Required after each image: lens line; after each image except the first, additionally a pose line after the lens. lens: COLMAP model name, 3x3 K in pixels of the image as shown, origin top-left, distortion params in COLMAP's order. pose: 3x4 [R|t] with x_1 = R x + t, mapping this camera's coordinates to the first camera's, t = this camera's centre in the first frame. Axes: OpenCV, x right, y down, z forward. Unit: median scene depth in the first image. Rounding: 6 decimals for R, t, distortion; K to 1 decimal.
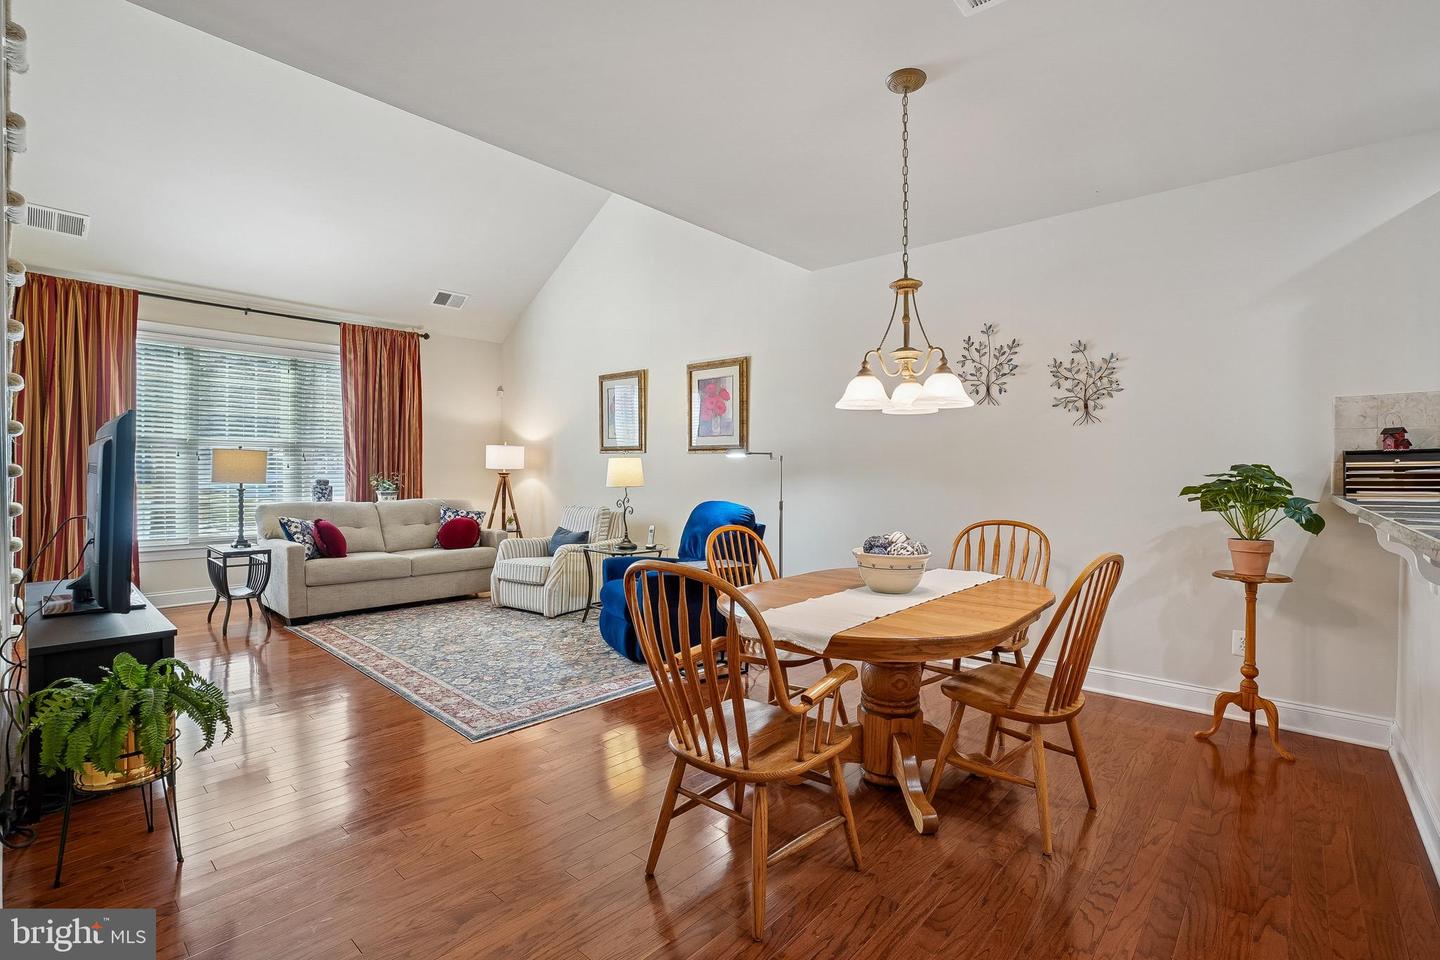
lens RADIAL K [[666.4, 0, 723.2], [0, 666.4, 472.4], [0, 0, 1]] dist [-0.057904, 0.020858]
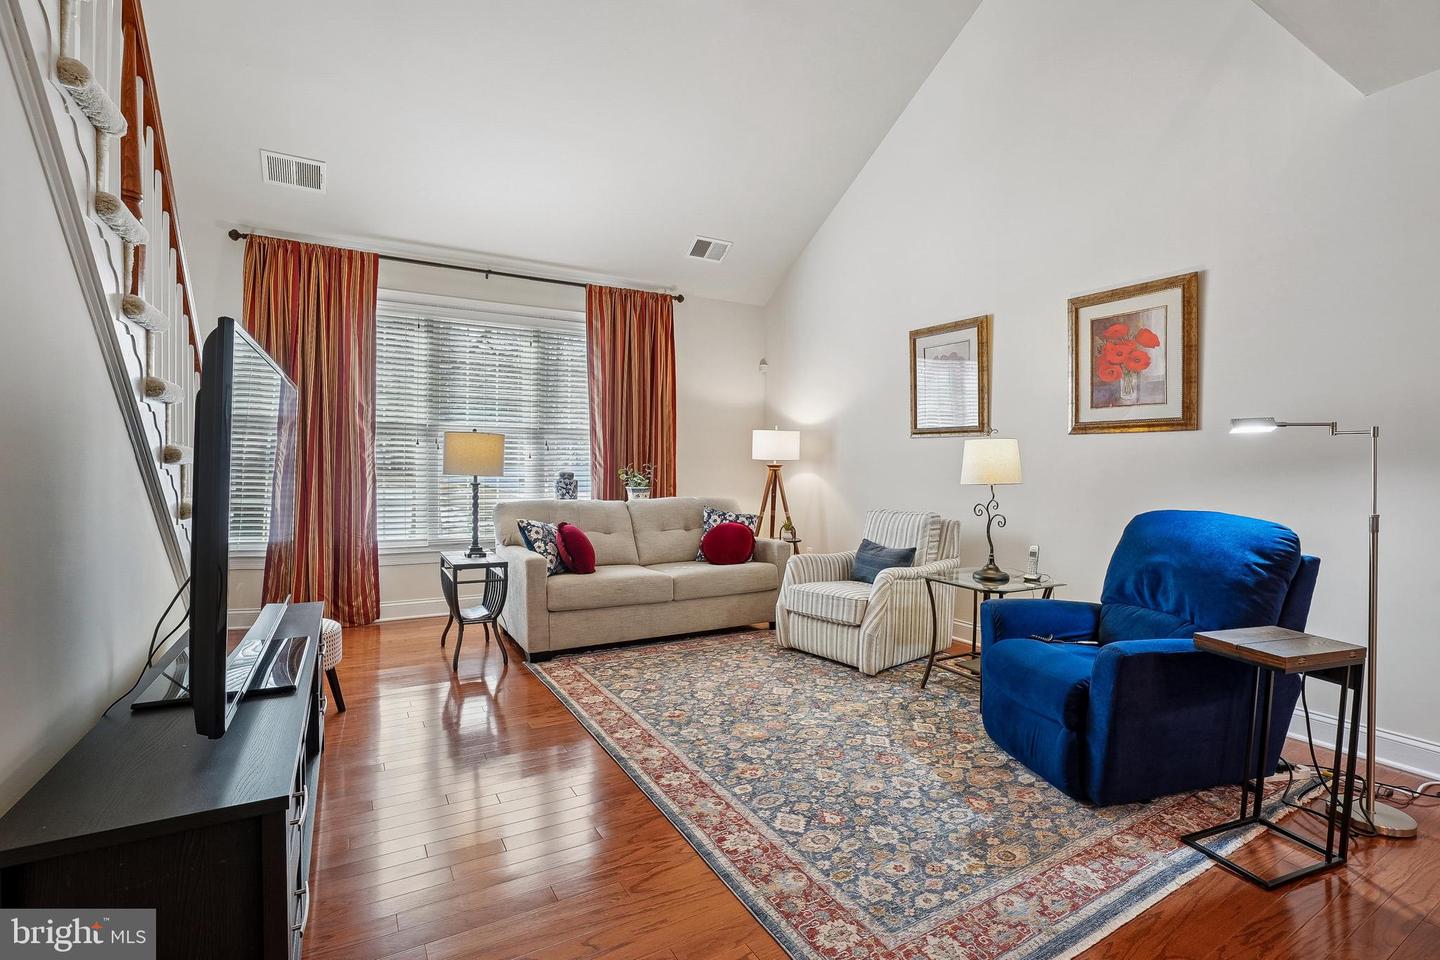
lens RADIAL K [[666.4, 0, 723.3], [0, 666.4, 471.2], [0, 0, 1]] dist [-0.057904, 0.020858]
pose [[0.951277, 0.004094, -0.308311, -0.199999], [-0.003533, 0.999991, 0.002377, 0.008413], [0.308318, -0.001172, 0.951282, 0.316332]]
